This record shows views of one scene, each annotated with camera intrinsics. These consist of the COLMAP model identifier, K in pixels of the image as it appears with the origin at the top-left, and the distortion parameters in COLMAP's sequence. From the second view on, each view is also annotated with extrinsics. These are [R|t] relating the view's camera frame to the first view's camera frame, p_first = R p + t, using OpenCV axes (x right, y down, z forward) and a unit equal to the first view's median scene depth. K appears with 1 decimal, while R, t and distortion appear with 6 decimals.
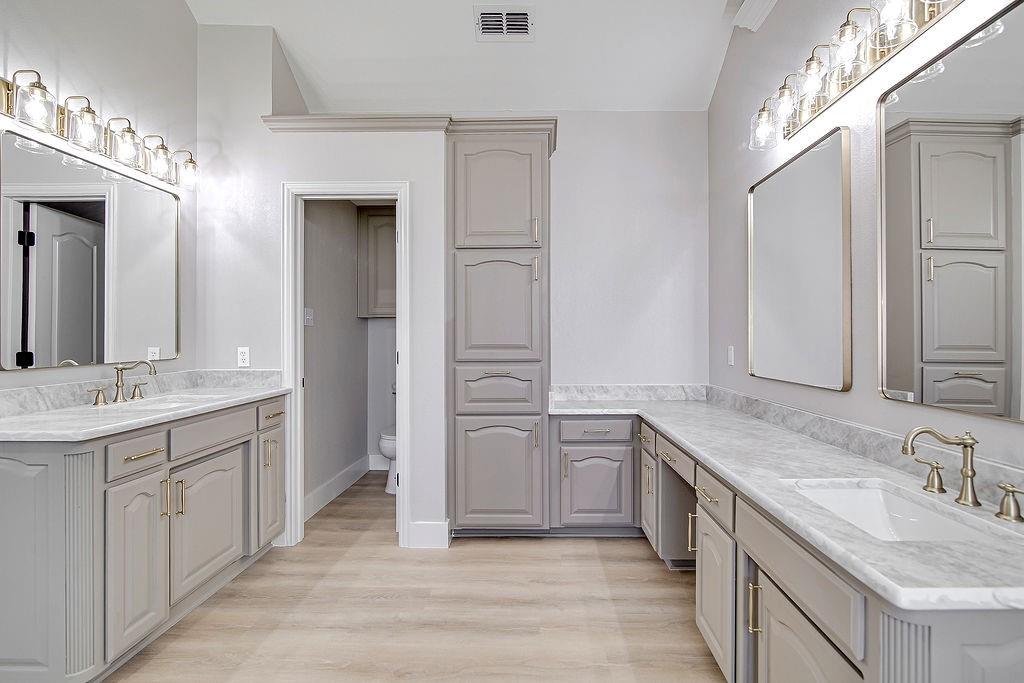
lens RADIAL K [[465.7, 0, 513.8], [0, 465.7, 334.3], [0, 0, 1]] dist [-0.023425, 0.001431]
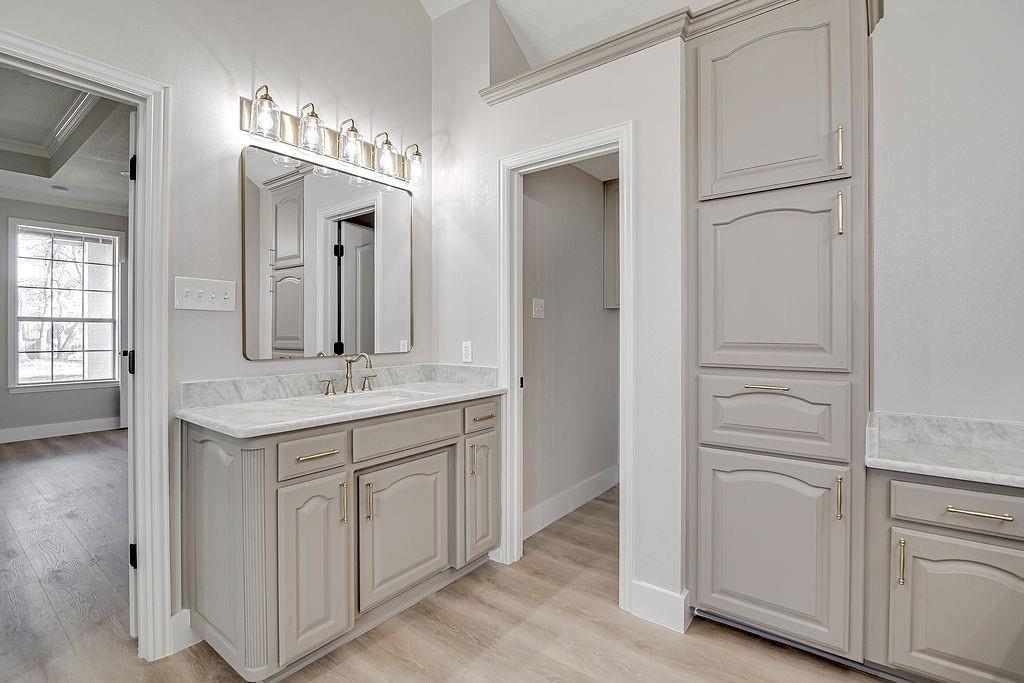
lens RADIAL K [[465.7, 0, 511.4], [0, 465.7, 333.0], [0, 0, 1]] dist [-0.023425, 0.001431]
pose [[0.820820, 0.004320, -0.571171, 0.038342], [0.001294, 0.999955, 0.009424, 0.001722], [0.571185, -0.008475, 0.820777, 0.283610]]
